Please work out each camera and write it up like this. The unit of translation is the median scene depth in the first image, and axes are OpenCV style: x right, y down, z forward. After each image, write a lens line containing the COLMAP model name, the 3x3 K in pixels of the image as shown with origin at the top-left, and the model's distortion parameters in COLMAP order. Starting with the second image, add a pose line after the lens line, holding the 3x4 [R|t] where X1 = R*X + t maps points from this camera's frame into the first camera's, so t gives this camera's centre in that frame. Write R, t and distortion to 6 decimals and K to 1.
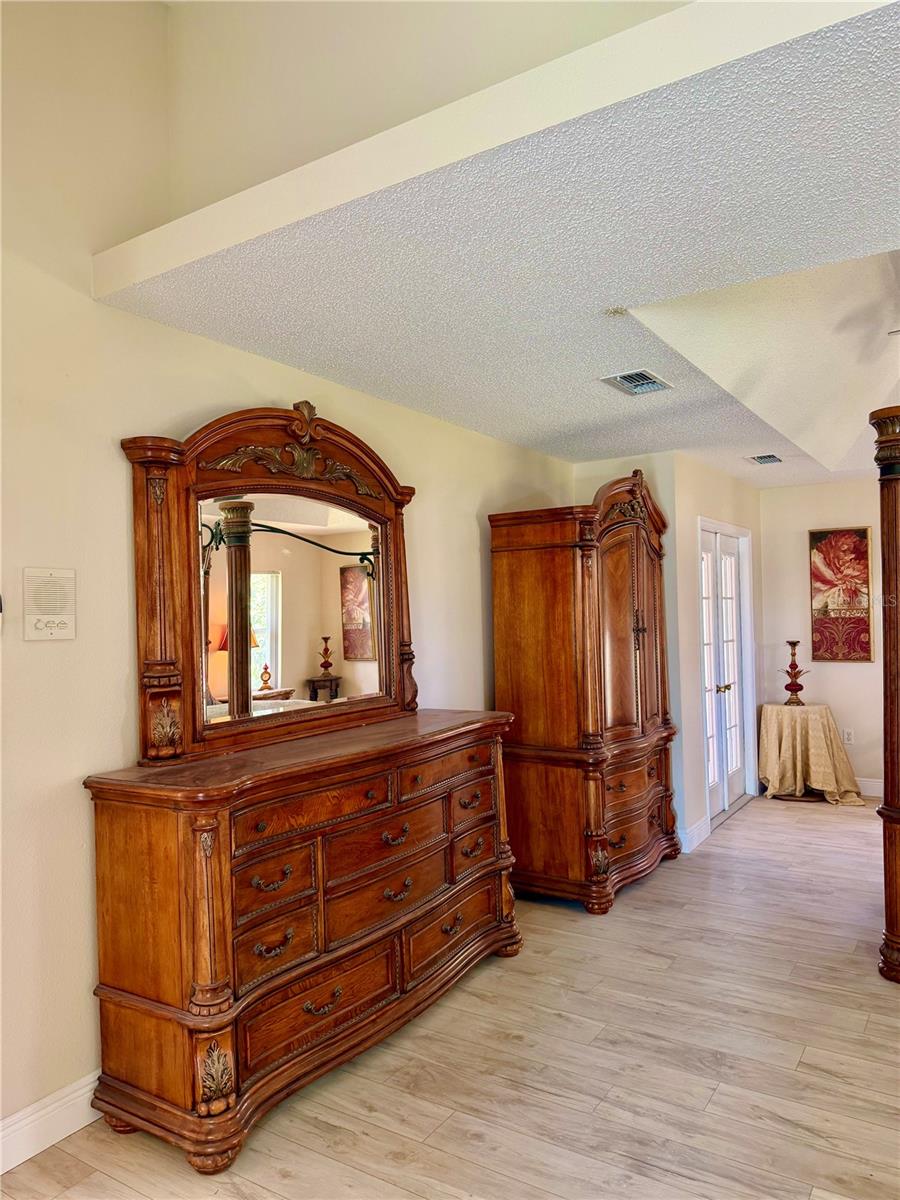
lens RADIAL K [[843.5, 0, 450.7], [0, 843.5, 597.9], [0, 0, 1]] dist [0.057804, -0.055052]
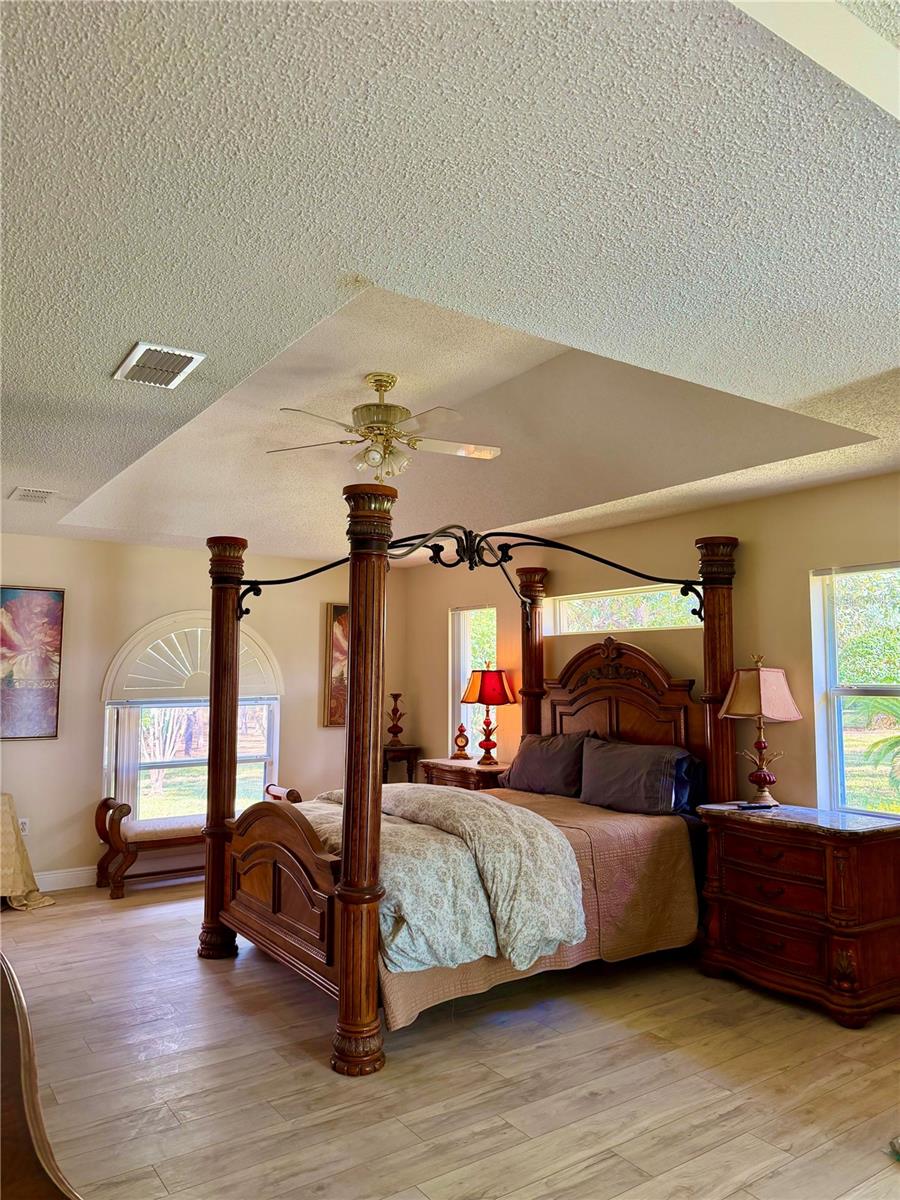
lens RADIAL K [[843.5, 0, 448.9], [0, 843.5, 607.9], [0, 0, 1]] dist [0.057804, -0.055052]
pose [[0.395899, 0.094156, 0.913454, -0.228854], [-0.031488, 0.995537, -0.088969, 0.005923], [-0.917754, 0.006460, 0.397096, 0.330700]]
